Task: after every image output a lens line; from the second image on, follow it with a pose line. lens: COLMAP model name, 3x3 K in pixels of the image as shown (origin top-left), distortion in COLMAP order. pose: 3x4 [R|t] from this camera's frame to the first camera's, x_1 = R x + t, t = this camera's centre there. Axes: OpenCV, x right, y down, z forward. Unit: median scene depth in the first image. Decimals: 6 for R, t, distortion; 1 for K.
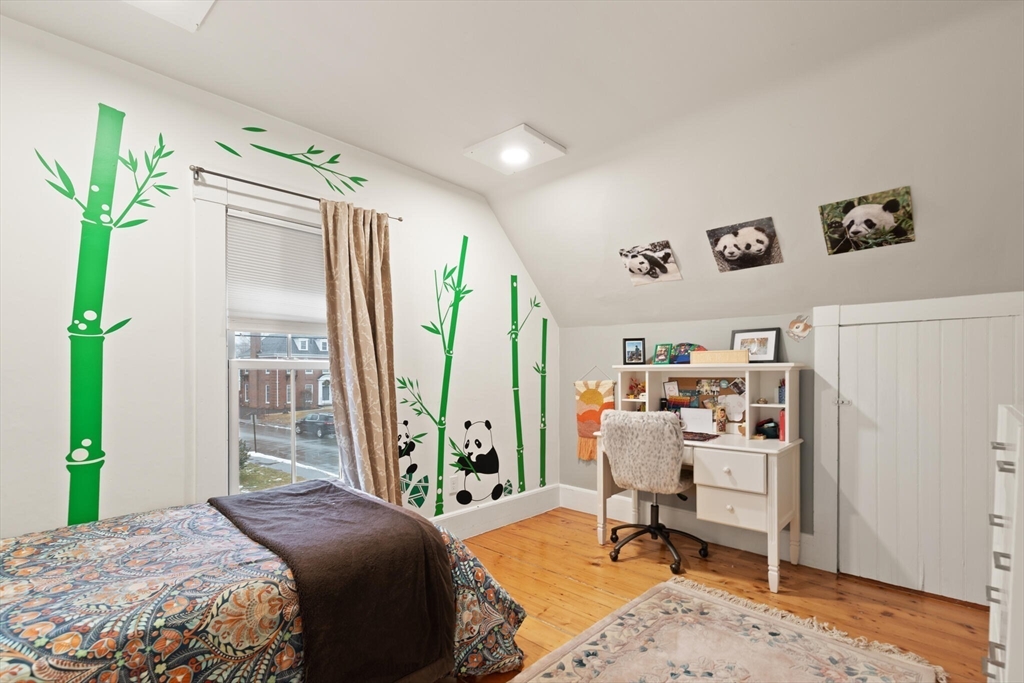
lens RADIAL K [[473.6, 0, 497.5], [0, 473.6, 377.1], [0, 0, 1]] dist [0.009670, -0.001157]
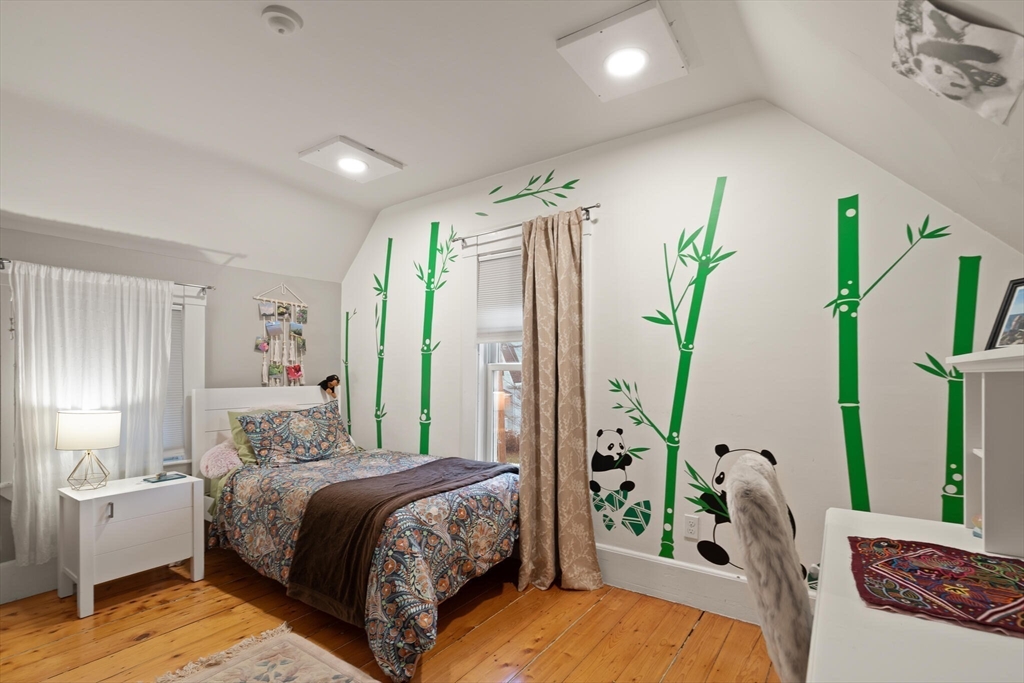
lens RADIAL K [[473.6, 0, 522.7], [0, 473.6, 372.1], [0, 0, 1]] dist [0.009670, -0.001157]
pose [[0.175393, 0.002838, -0.984494, 0.616553], [-0.009506, 0.999954, 0.001189, -0.011719], [0.984453, 0.009150, 0.175411, 0.647342]]
